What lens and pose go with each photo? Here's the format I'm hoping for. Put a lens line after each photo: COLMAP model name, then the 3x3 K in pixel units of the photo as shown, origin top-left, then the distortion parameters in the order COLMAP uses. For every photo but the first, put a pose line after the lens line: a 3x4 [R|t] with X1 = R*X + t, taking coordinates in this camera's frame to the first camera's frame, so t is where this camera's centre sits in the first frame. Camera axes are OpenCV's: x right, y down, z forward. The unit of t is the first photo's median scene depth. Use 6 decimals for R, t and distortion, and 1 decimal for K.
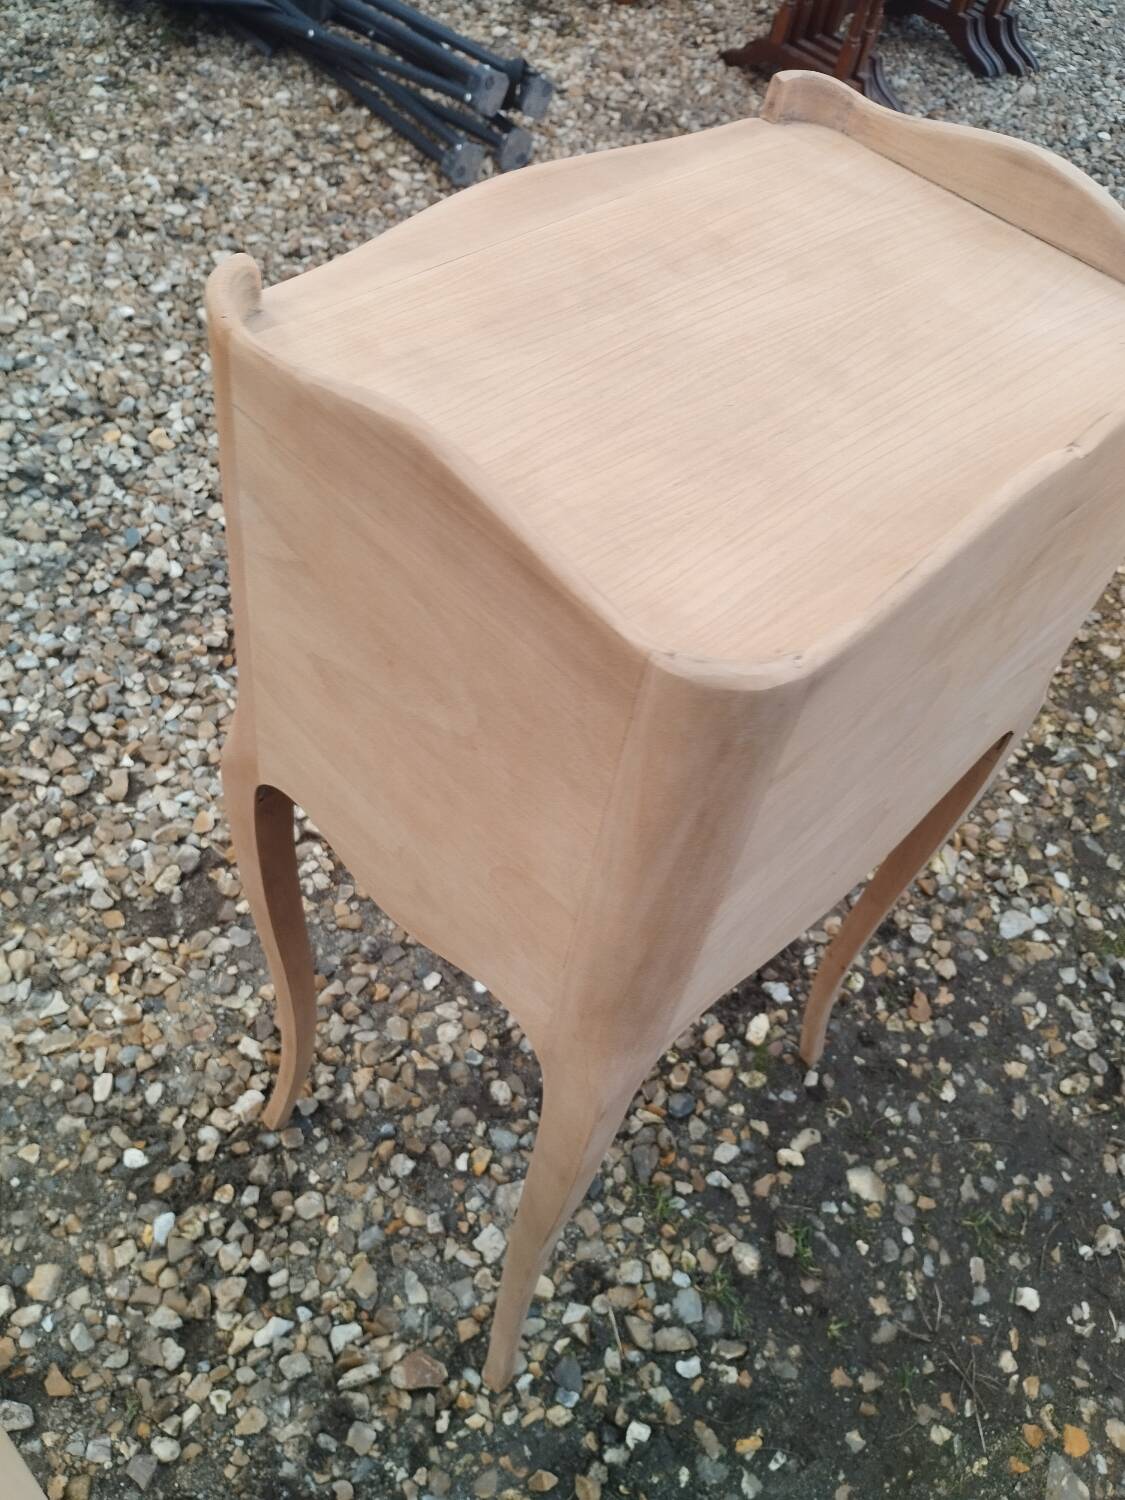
lens RADIAL K [[1288.6, 0, 562.2], [0, 1288.6, 755.9], [0, 0, 1]] dist [0.067015, -0.101170]
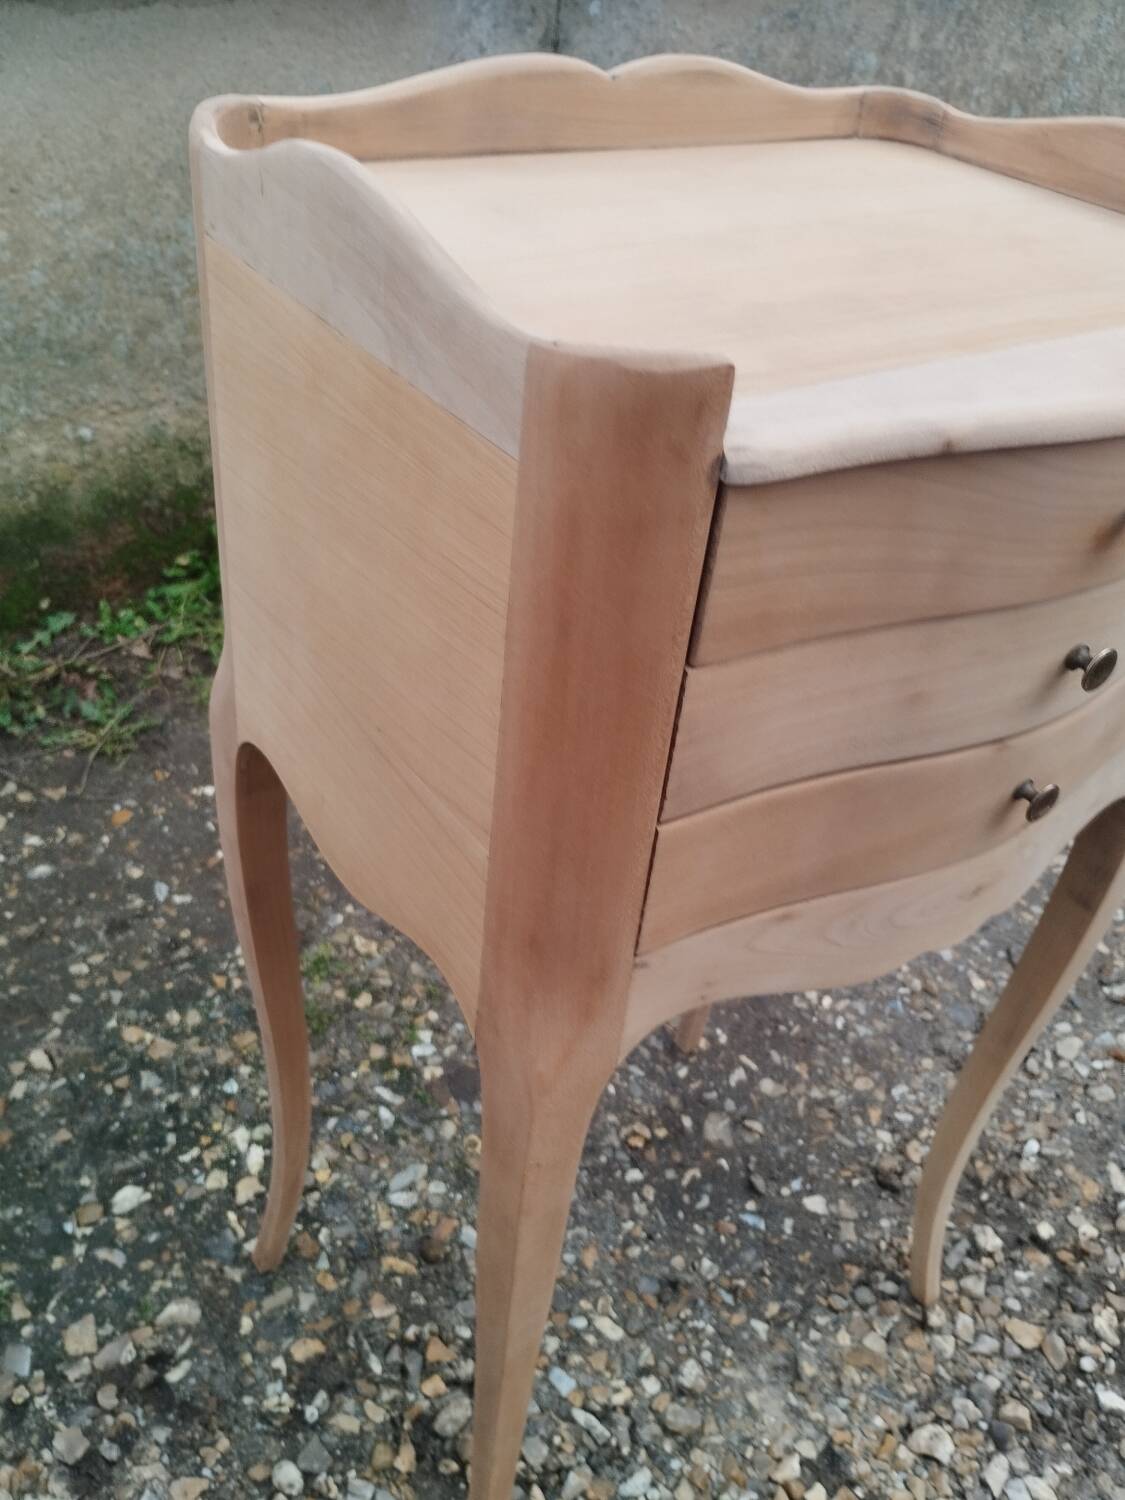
lens RADIAL K [[1321.4, 0, 577.2], [0, 1321.4, 749.4], [0, 0, 1]] dist [0.070548, -0.111241]
pose [[-0.960628, -0.277034, -0.021106, -0.291950], [-0.023632, 0.005782, 0.999704, -0.330616], [-0.276830, 0.960843, -0.012102, 0.416522]]
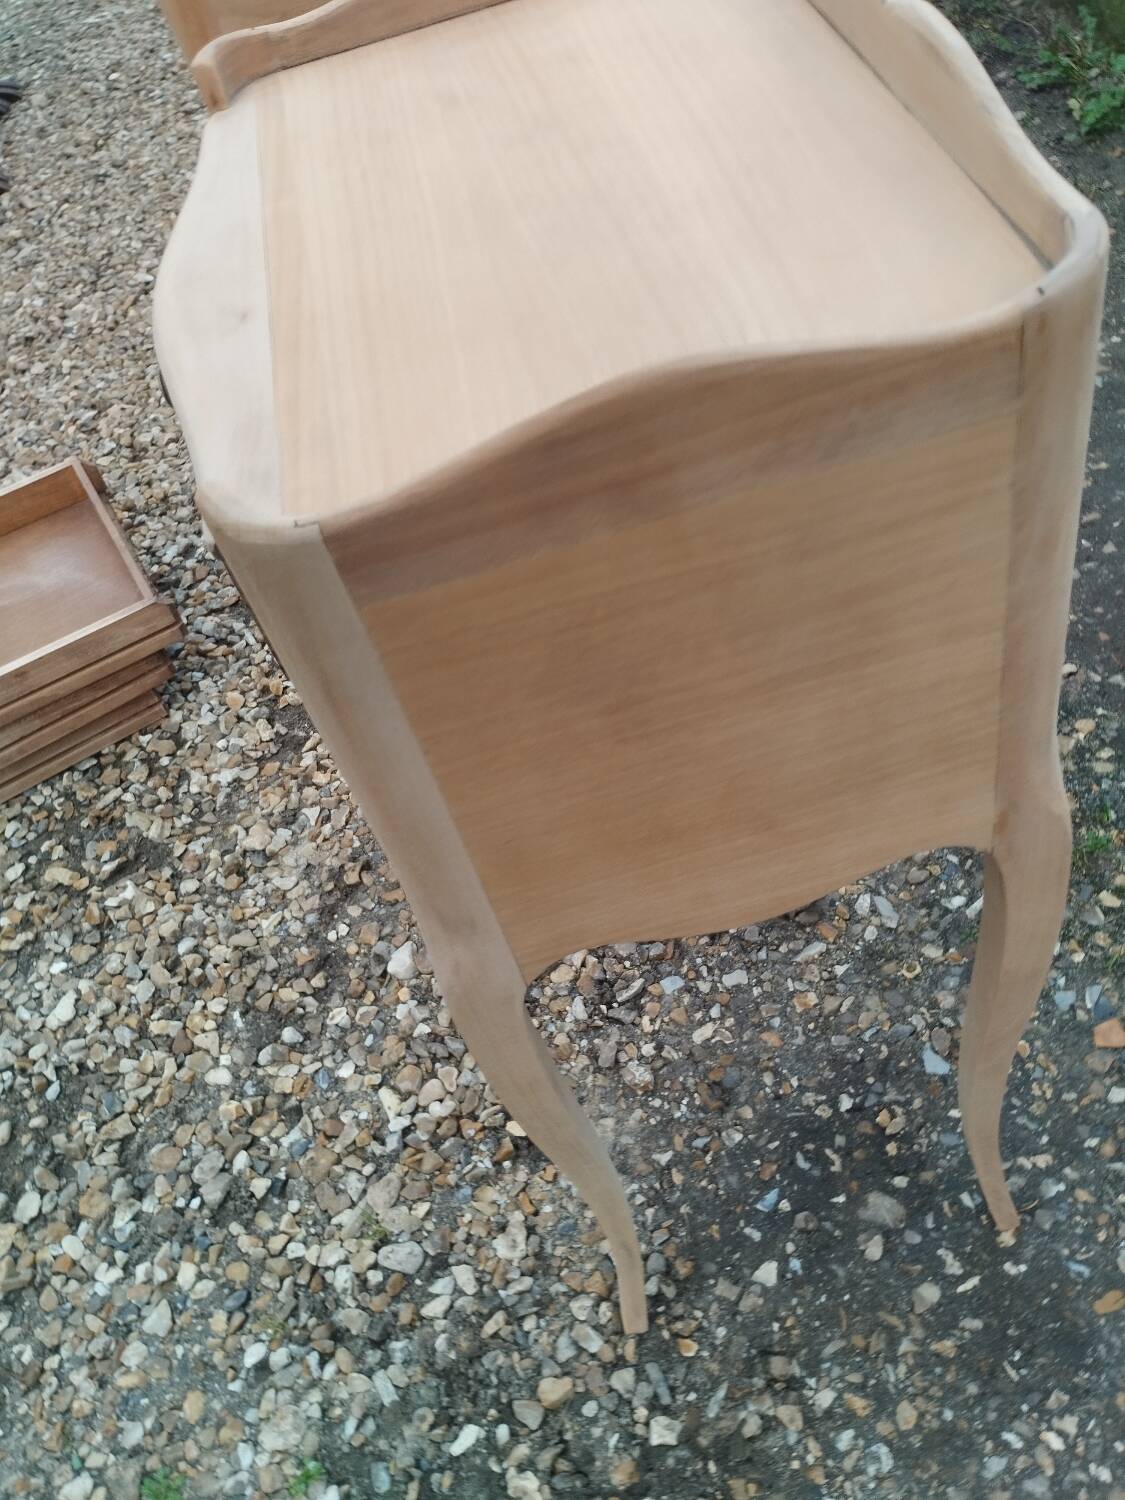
lens RADIAL K [[1290.6, 0, 558.3], [0, 1290.6, 738.4], [0, 0, 1]] dist [0.007935, -0.012958]
pose [[0.506593, -0.783005, 0.360925, -0.679149], [0.820146, 0.566759, 0.078393, 0.257335], [-0.265940, 0.256297, 0.929294, -0.194227]]
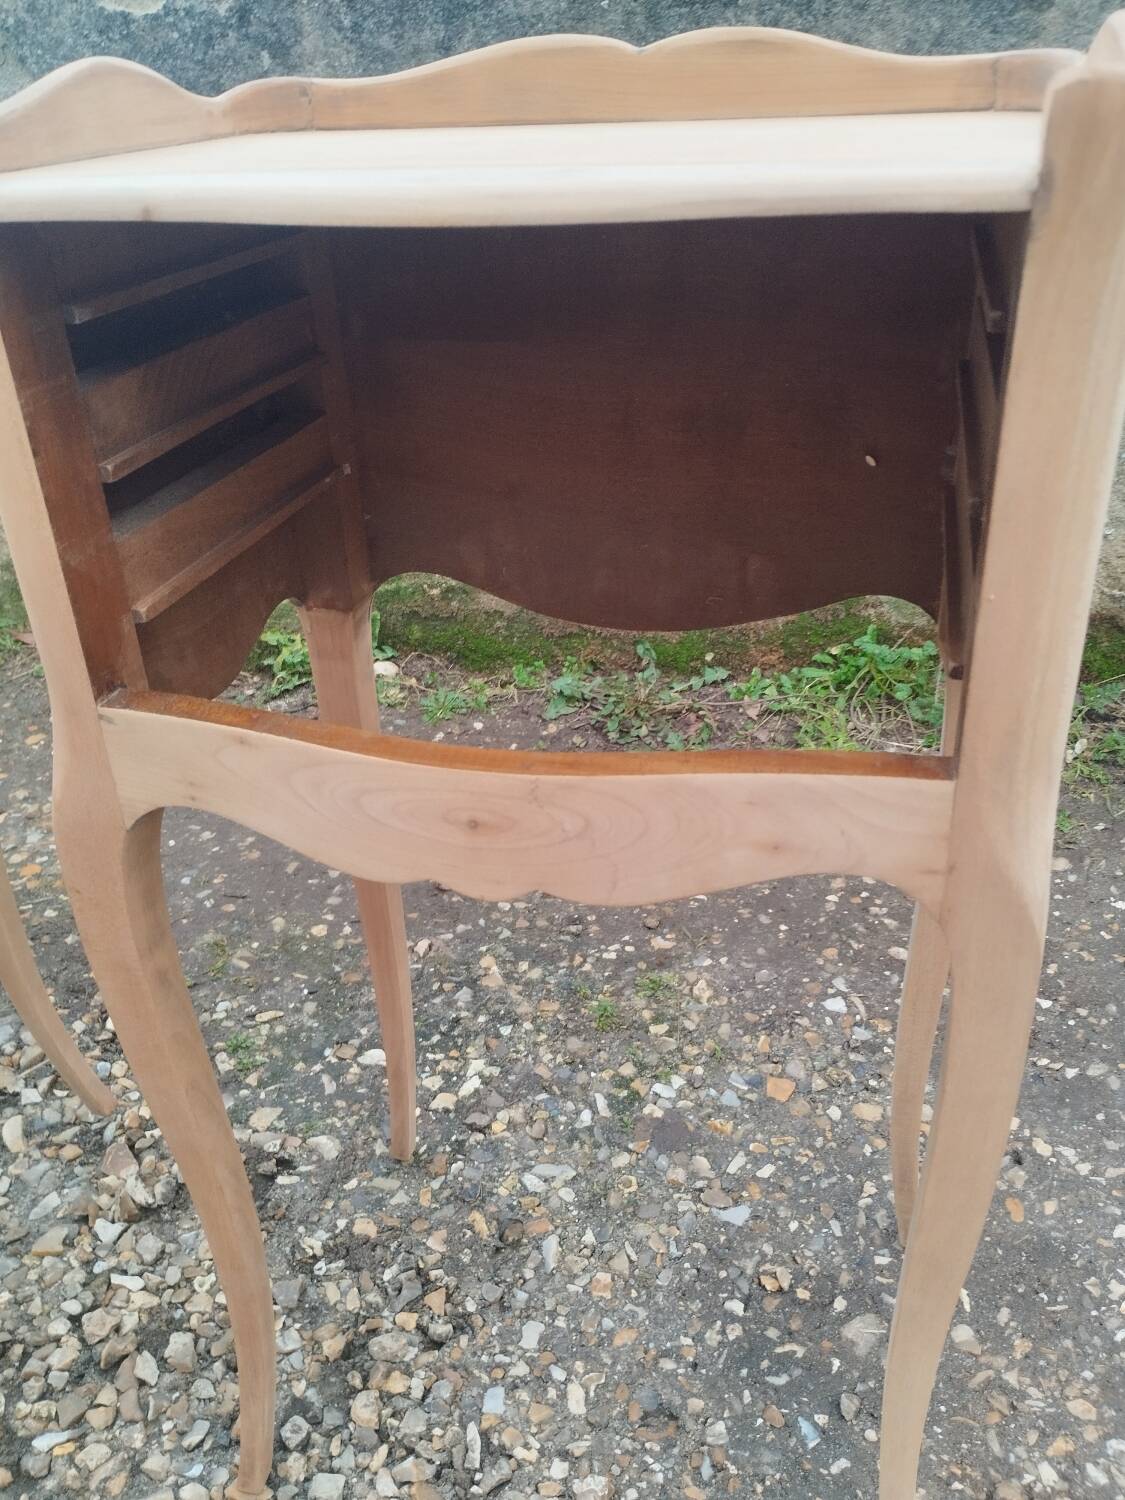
lens RADIAL K [[1288.6, 0, 562.2], [0, 1288.6, 755.9], [0, 0, 1]] dist [0.067015, -0.101170]
pose [[-0.523186, -0.505152, 0.686366, -0.781626], [0.662920, 0.264887, 0.700266, -0.108567], [-0.535550, 0.821375, 0.196291, 0.295374]]
